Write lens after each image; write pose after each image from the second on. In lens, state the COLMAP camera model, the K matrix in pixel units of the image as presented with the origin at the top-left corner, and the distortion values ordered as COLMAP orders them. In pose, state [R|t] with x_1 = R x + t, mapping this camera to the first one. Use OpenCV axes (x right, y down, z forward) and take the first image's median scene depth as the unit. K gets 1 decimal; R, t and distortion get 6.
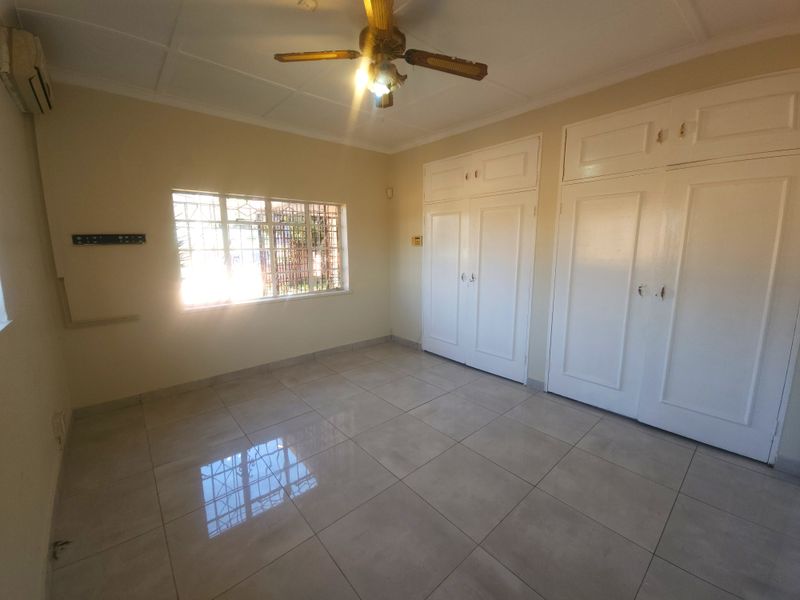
lens RADIAL K [[324.0, 0, 396.0], [0, 324.0, 296.4], [0, 0, 1]] dist [0.000558, -0.000015]
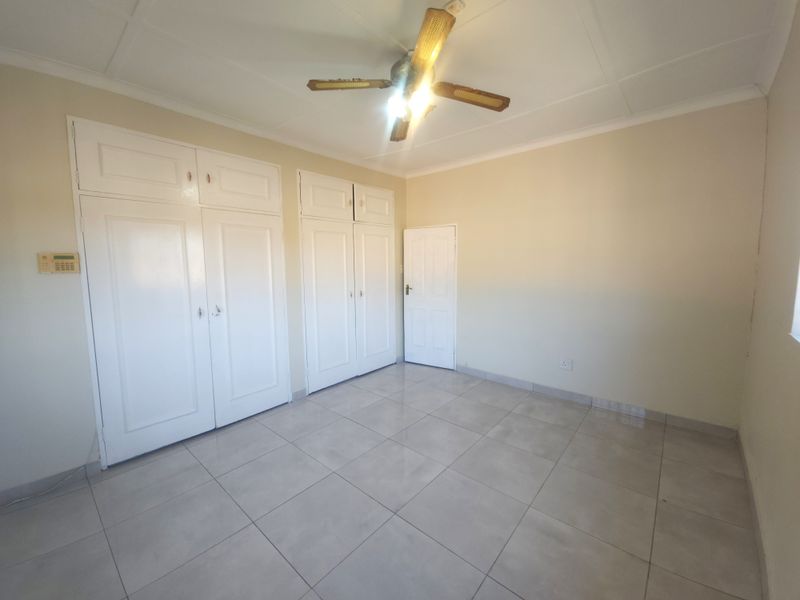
lens RADIAL K [[324.0, 0, 396.0], [0, 324.0, 296.4], [0, 0, 1]] dist [0.000558, -0.000015]
pose [[-0.137969, -0.090130, 0.986327, -0.582577], [0.173717, 0.978211, 0.113689, -0.104723], [-0.975083, 0.187028, -0.119306, 0.675077]]
